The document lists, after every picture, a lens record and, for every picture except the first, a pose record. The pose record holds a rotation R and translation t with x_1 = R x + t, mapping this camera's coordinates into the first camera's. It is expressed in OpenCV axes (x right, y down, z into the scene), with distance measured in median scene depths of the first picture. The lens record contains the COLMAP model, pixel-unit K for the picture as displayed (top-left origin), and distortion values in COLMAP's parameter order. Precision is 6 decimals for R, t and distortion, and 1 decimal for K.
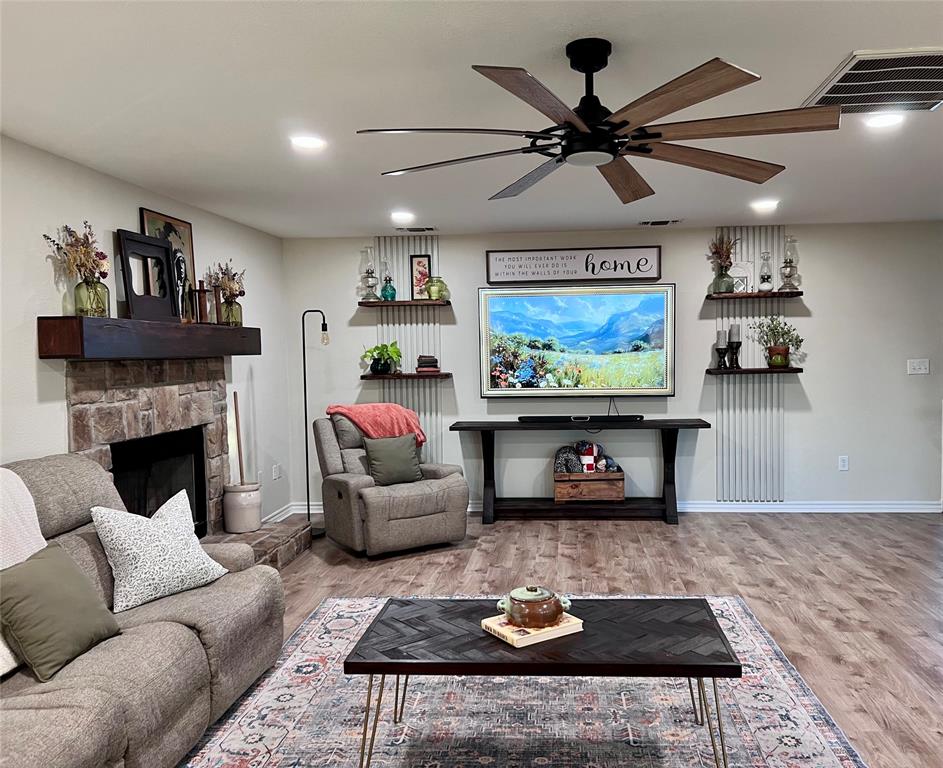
lens RADIAL K [[765.2, 0, 516.8], [0, 765.2, 386.1], [0, 0, 1]] dist [0.125769, -0.216384]
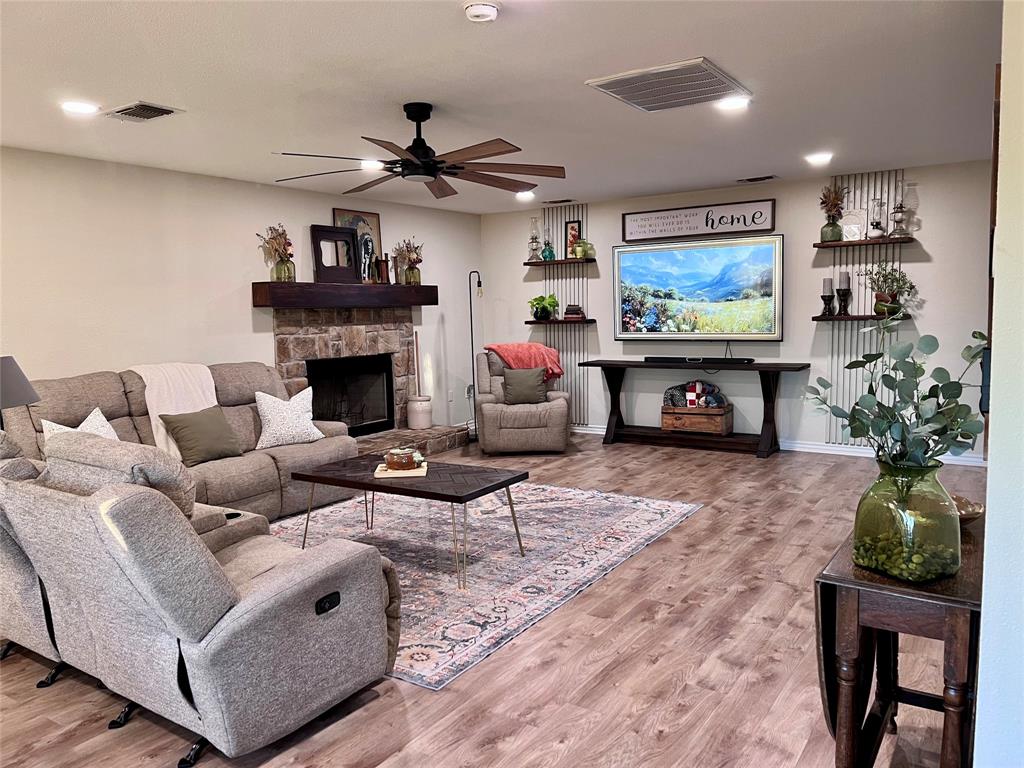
lens RADIAL K [[764.5, 0, 512.0], [0, 764.5, 384.0], [0, 0, 1]] dist [0.116196, -0.244949]
pose [[0.868396, 0.046565, -0.493680, 0.411090], [-0.015292, 0.997622, 0.067198, 0.005954], [0.495635, -0.050806, 0.867044, -0.112672]]
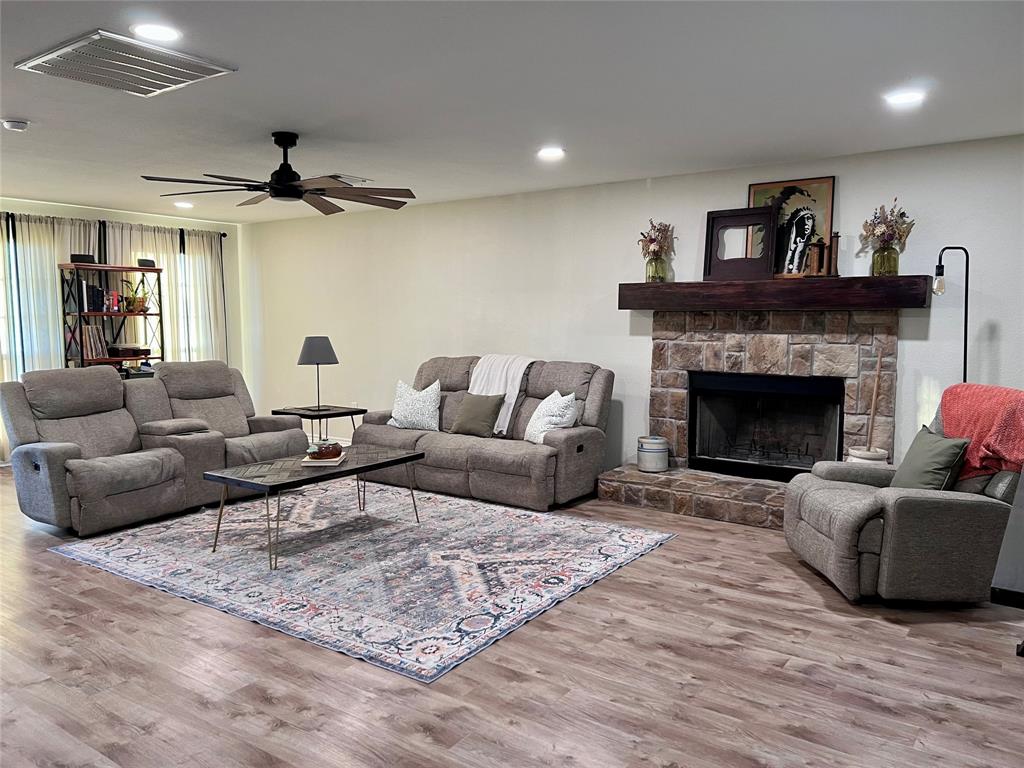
lens RADIAL K [[769.7, 0, 519.3], [0, 769.7, 386.7], [0, 0, 1]] dist [0.063076, -0.073639]
pose [[-0.525082, 0.098749, -0.845303, 0.528627], [-0.030423, 0.990433, 0.134602, -0.048409], [0.850508, 0.096394, -0.517054, 0.940643]]
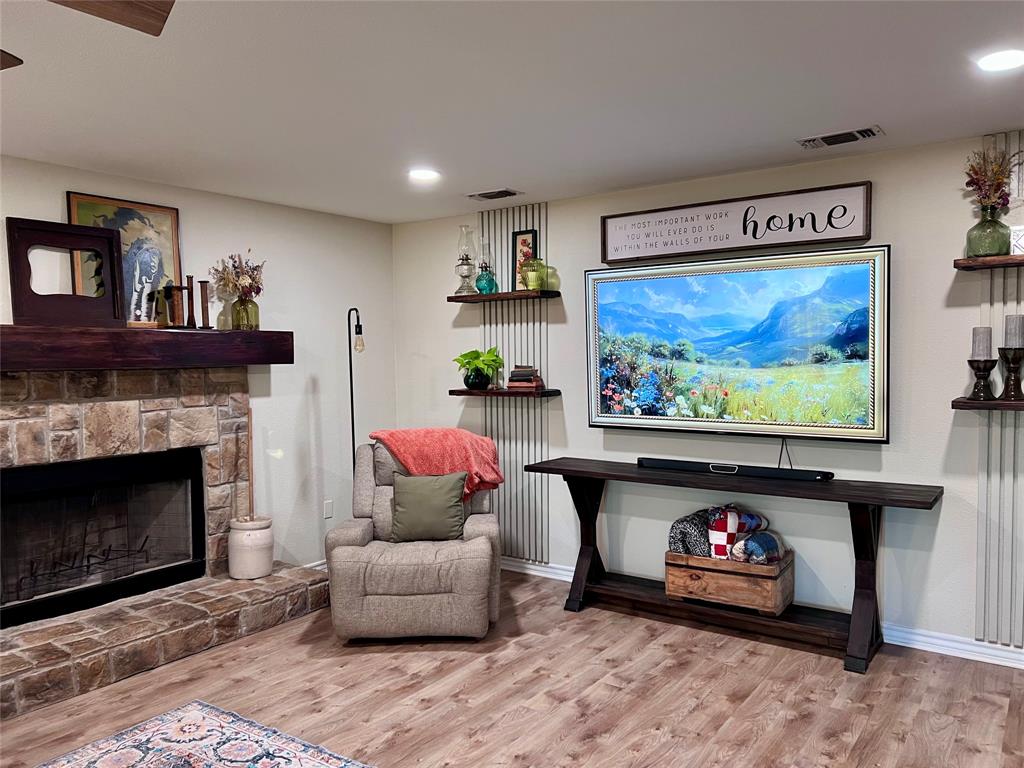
lens RADIAL K [[769.7, 0, 519.3], [0, 769.7, 386.7], [0, 0, 1]] dist [0.063076, -0.073639]
pose [[0.854580, 0.028544, -0.518534, 0.269123], [-0.027919, 0.999570, 0.009012, -0.026275], [0.518568, 0.006776, 0.855009, 0.368295]]
